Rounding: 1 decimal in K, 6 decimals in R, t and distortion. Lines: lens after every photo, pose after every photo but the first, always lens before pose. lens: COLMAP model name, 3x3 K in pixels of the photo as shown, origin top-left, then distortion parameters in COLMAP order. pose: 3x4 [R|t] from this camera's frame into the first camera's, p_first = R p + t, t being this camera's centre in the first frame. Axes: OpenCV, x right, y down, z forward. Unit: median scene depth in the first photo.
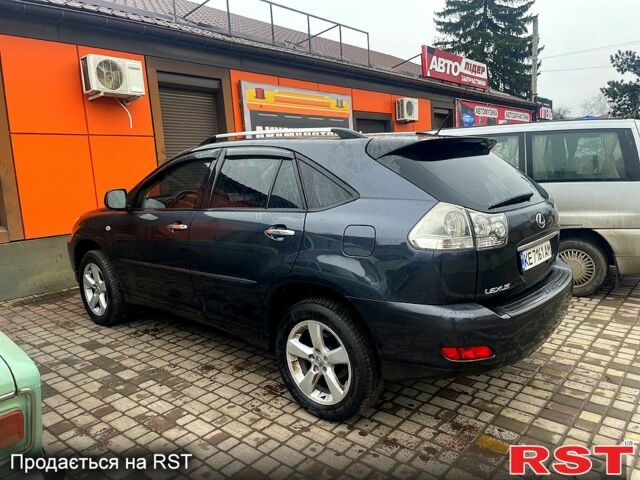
lens RADIAL K [[488.9, 0, 320.0], [0, 488.9, 240.0], [0, 0, 1]] dist [0.104831, -0.151111]
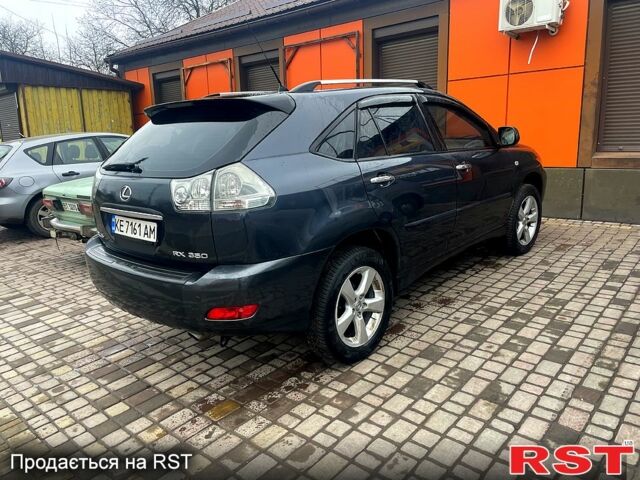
lens RADIAL K [[488.9, 0, 320.0], [0, 488.9, 240.0], [0, 0, 1]] dist [0.104831, -0.151111]
pose [[-0.027924, 0.265741, -0.963640, 1.343033], [-0.102137, 0.958212, 0.267204, -0.240833], [0.994378, 0.105885, 0.000385, 1.334494]]
